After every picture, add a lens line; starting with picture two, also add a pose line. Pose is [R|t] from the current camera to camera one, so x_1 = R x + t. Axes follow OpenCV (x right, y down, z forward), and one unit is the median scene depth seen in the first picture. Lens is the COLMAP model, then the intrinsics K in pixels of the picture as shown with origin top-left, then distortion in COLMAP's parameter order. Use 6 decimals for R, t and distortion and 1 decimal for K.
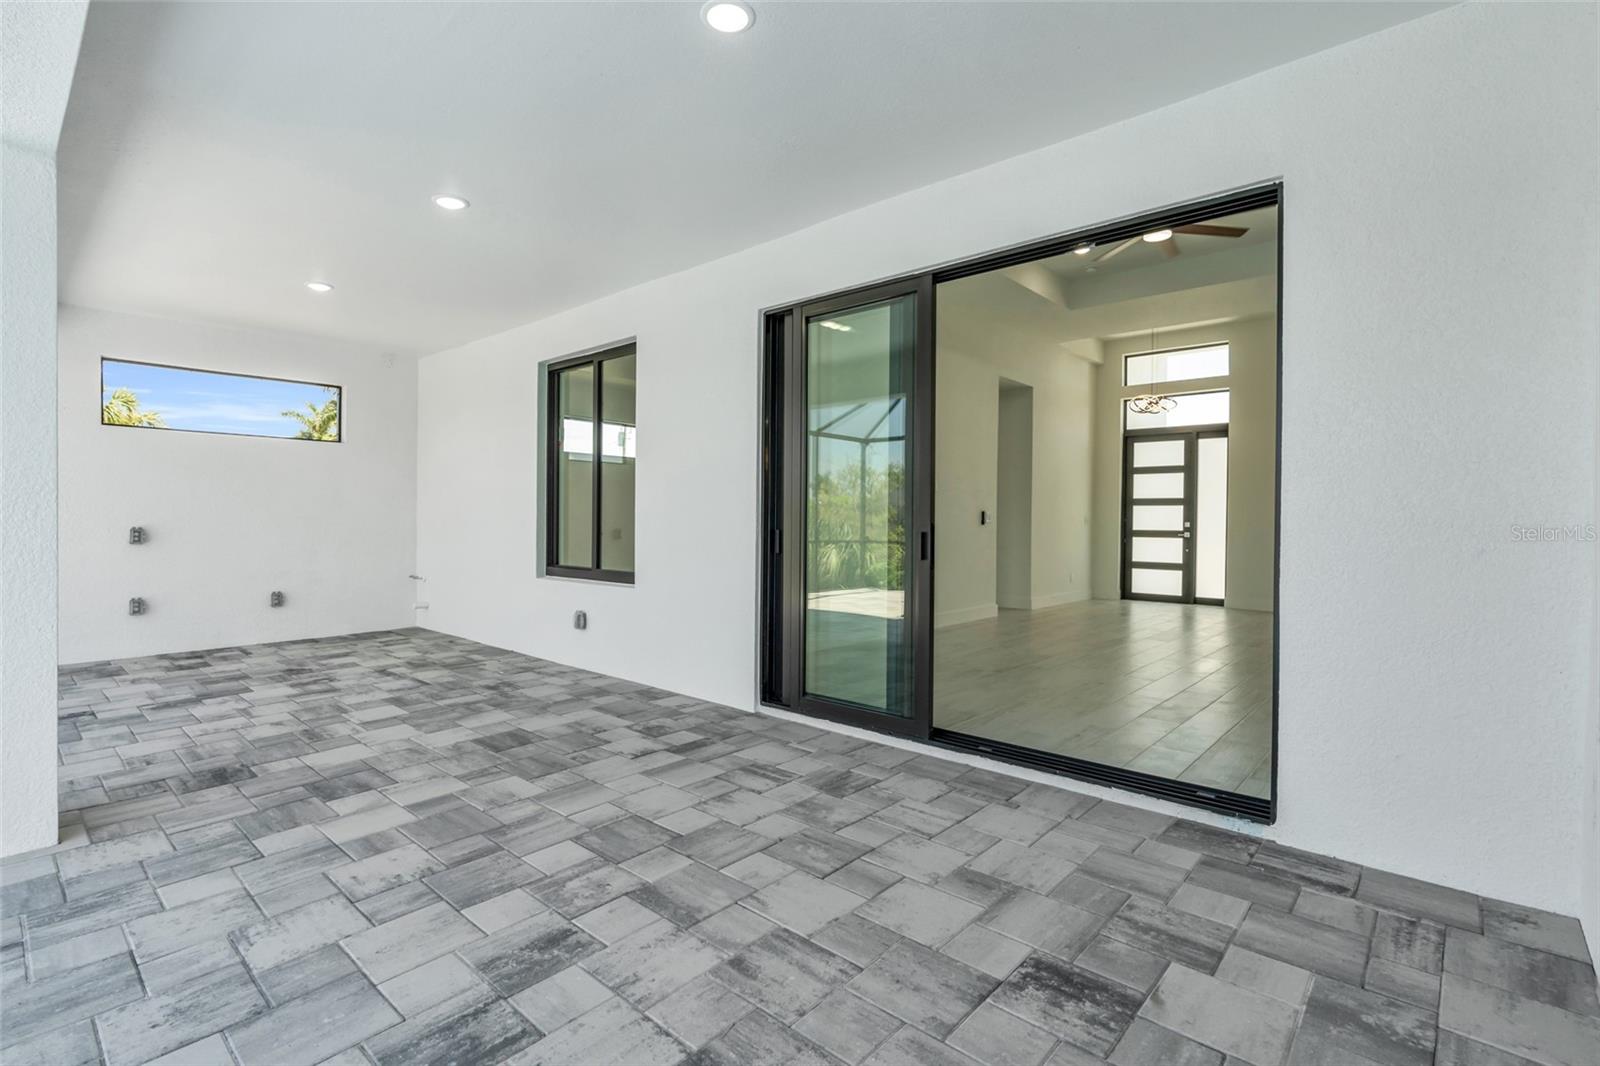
lens RADIAL K [[752.5, 0, 794.6], [0, 752.5, 526.3], [0, 0, 1]] dist [-0.004465, 0.000693]
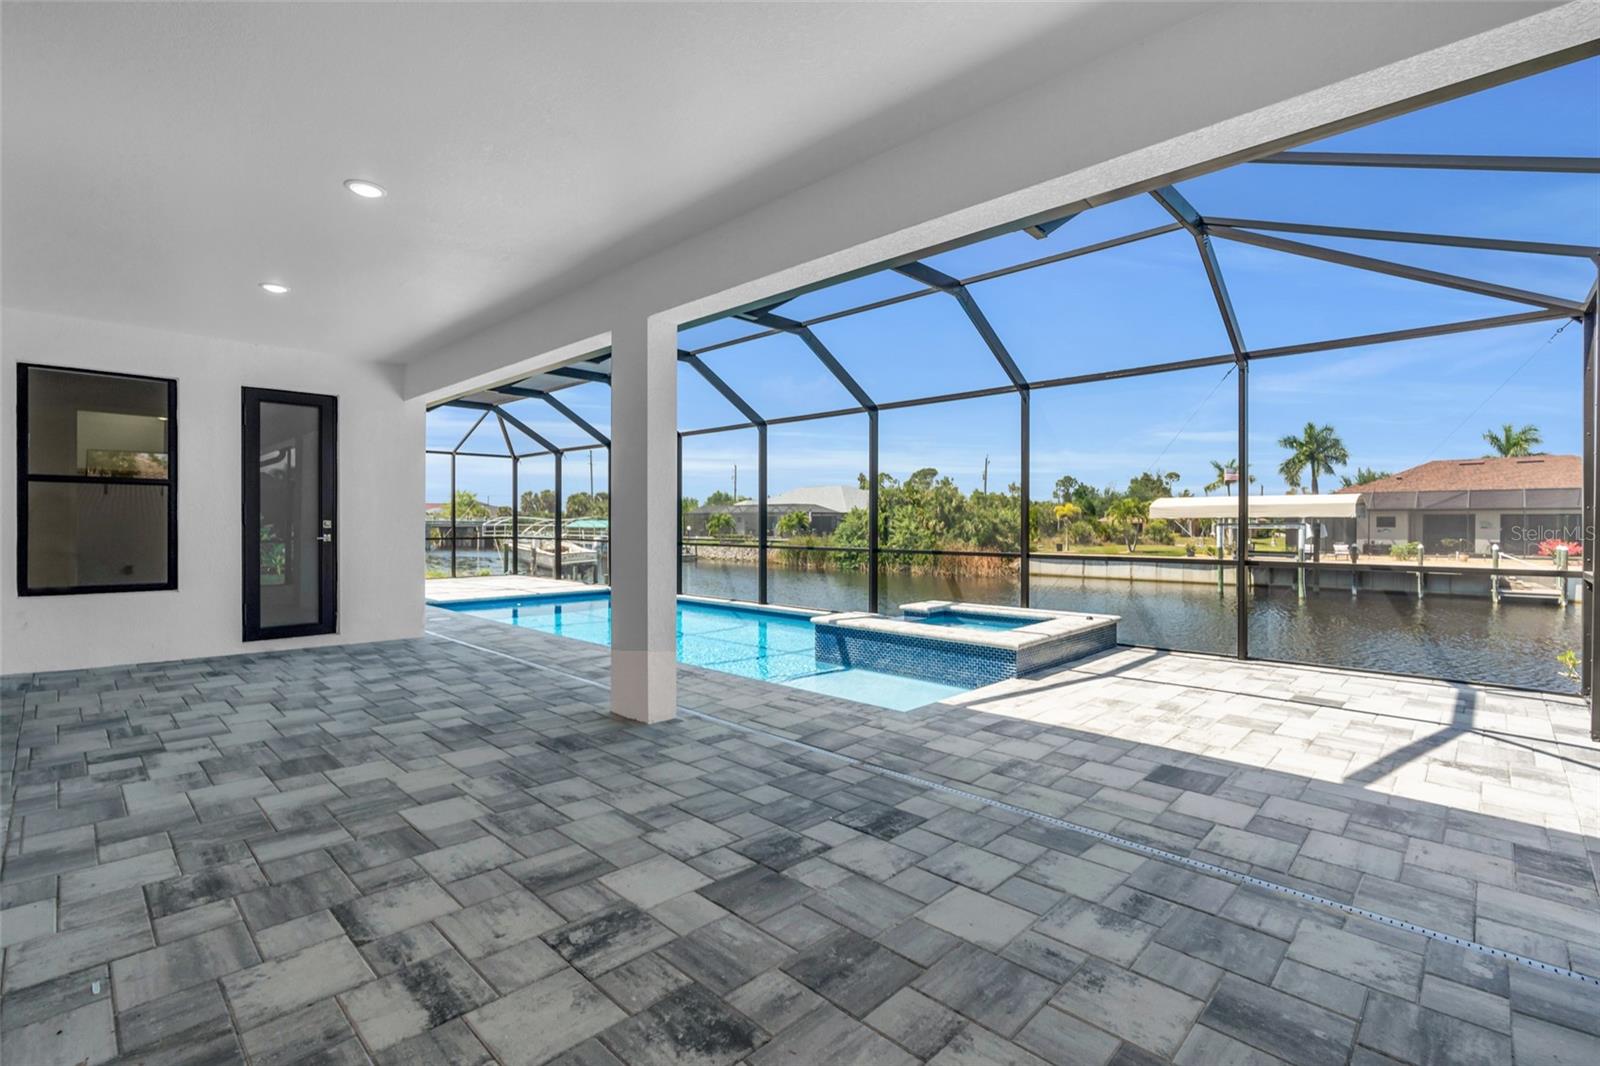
lens RADIAL K [[717.3, 0, 800.2], [0, 717.3, 524.0], [0, 0, 1]] dist [-0.001823, -0.000191]
pose [[-0.999566, -0.012612, 0.026640, -1.215747], [-0.012456, 0.999904, 0.006004, -0.035592], [-0.026714, 0.005670, -0.999627, 2.233529]]
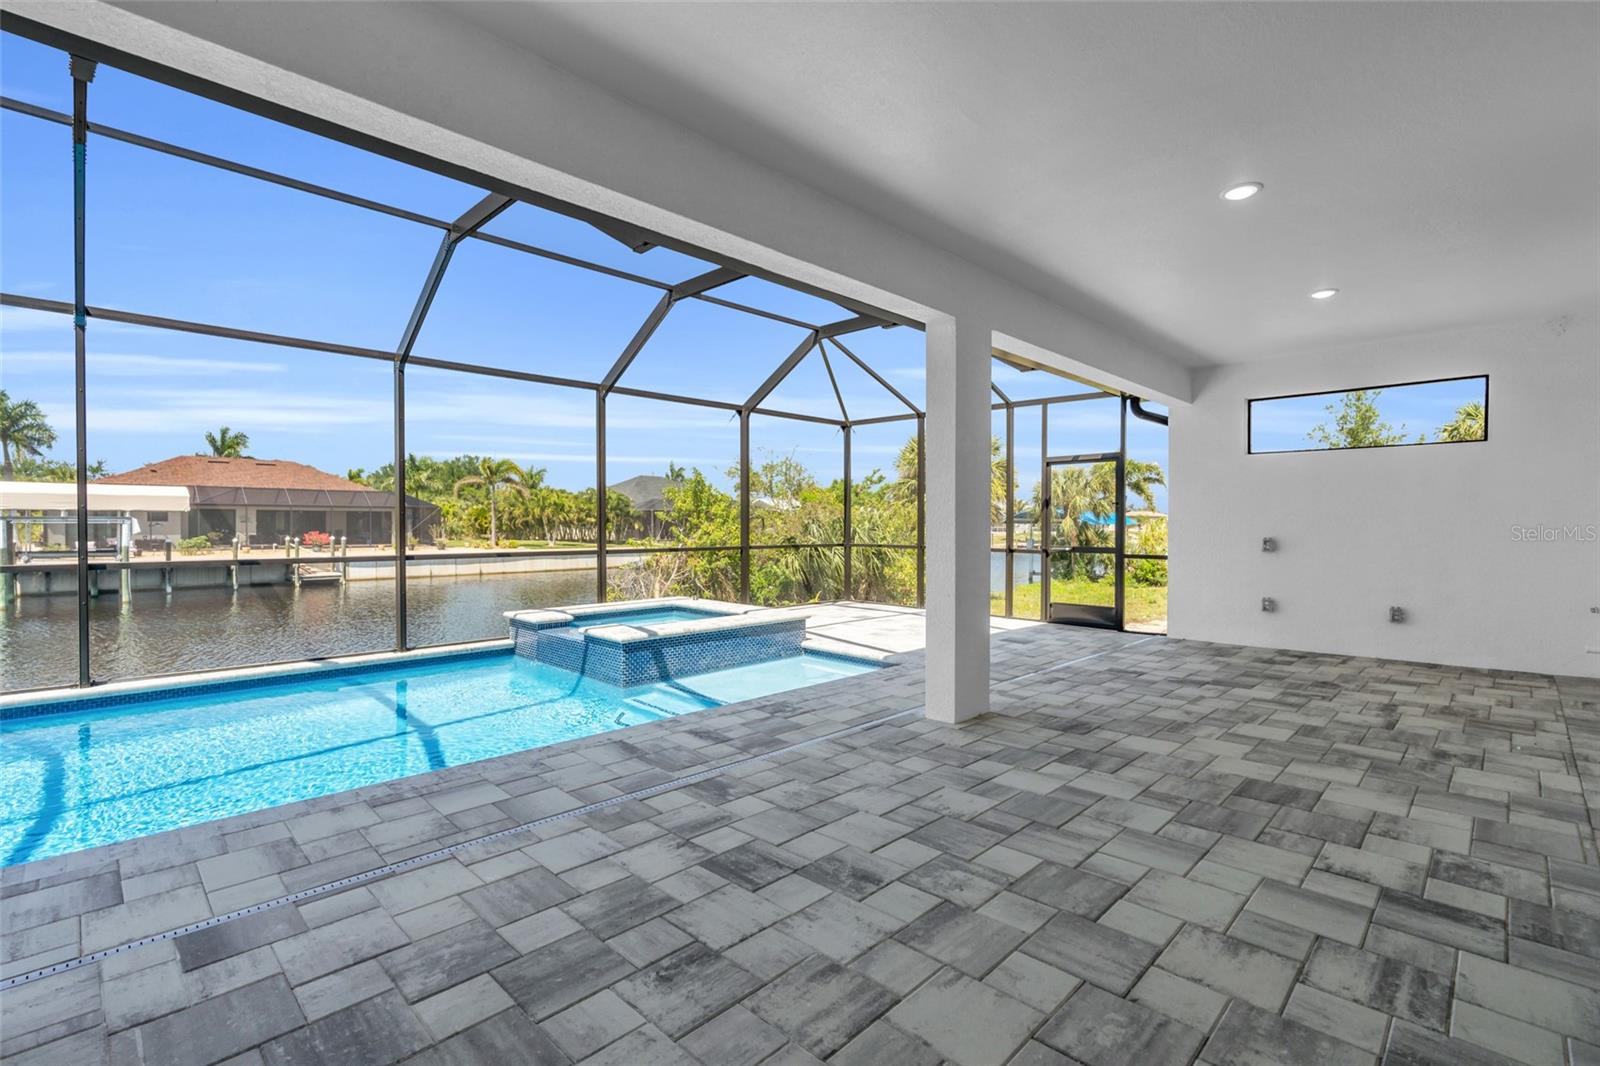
lens RADIAL K [[717.3, 0, 798.3], [0, 717.3, 531.1], [0, 0, 1]] dist [-0.001823, -0.000191]
pose [[-0.045105, 0.002529, -0.998979, 0.537286], [-0.009953, 0.999946, 0.002980, -0.010546], [0.998933, 0.010077, -0.045078, 0.591186]]
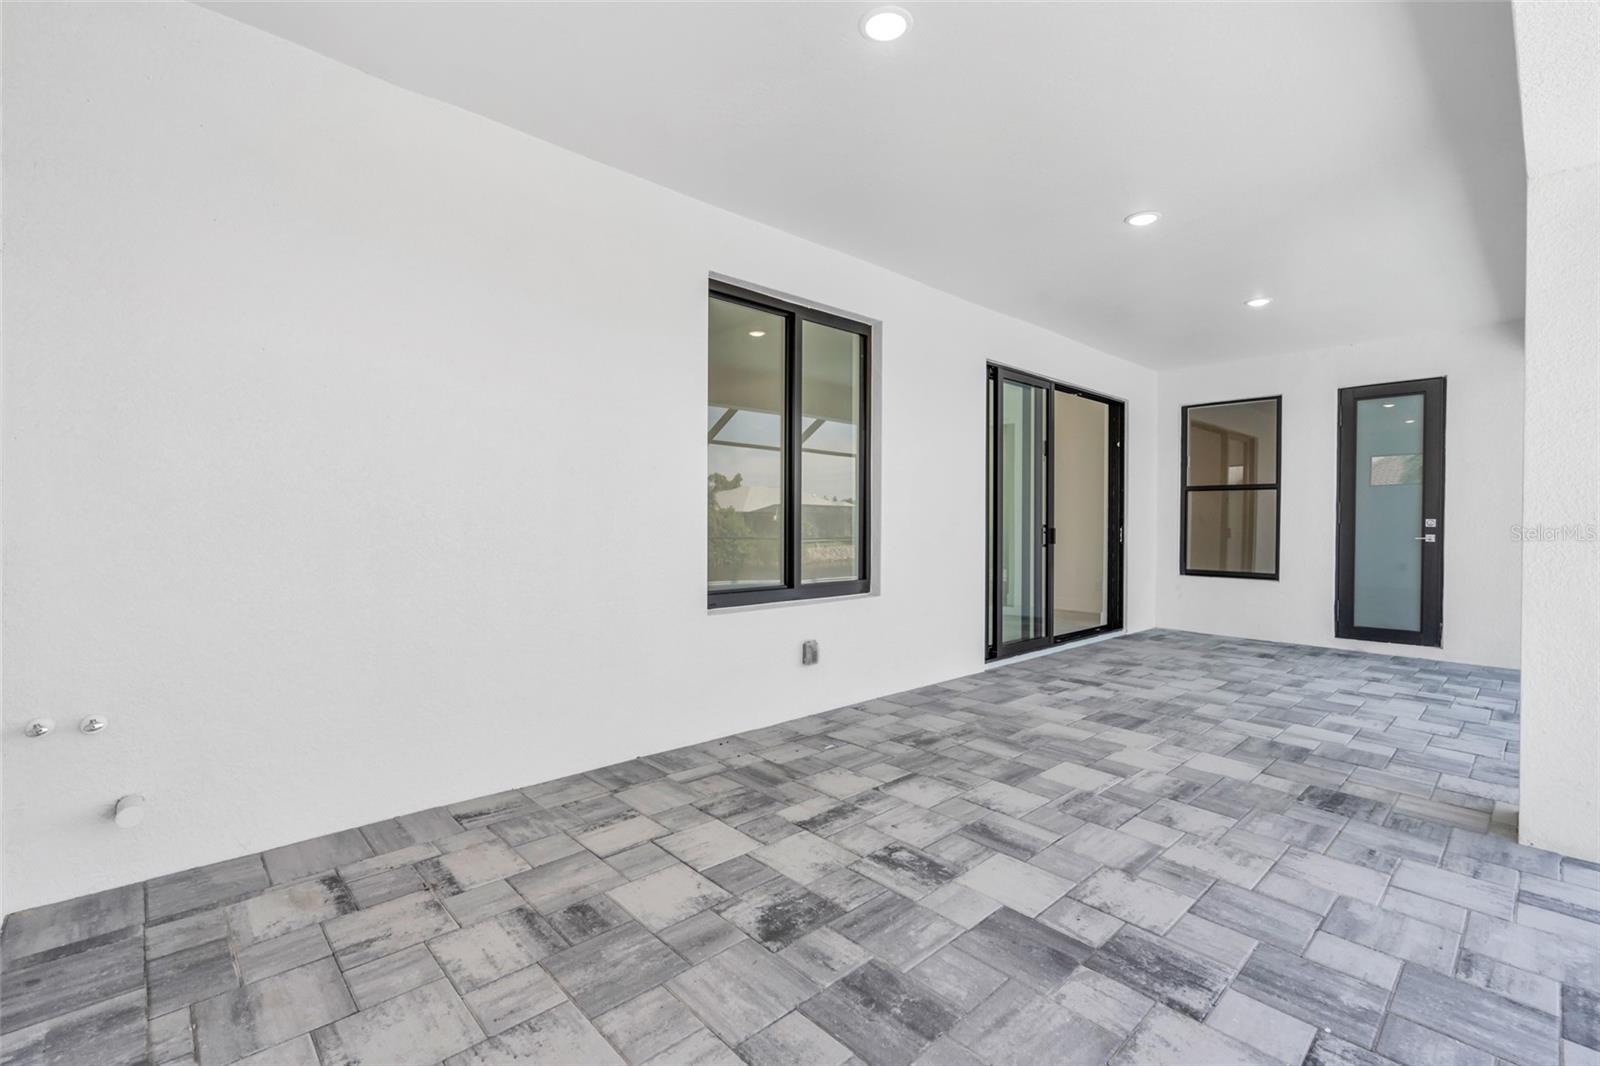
lens RADIAL K [[717.3, 0, 804.9], [0, 717.3, 529.7], [0, 0, 1]] dist [-0.001823, -0.000191]
pose [[0.069890, -0.017950, 0.997393, -1.765621], [0.002238, 0.999838, 0.017837, -0.024628], [-0.997552, 0.000986, 0.069919, 1.660388]]
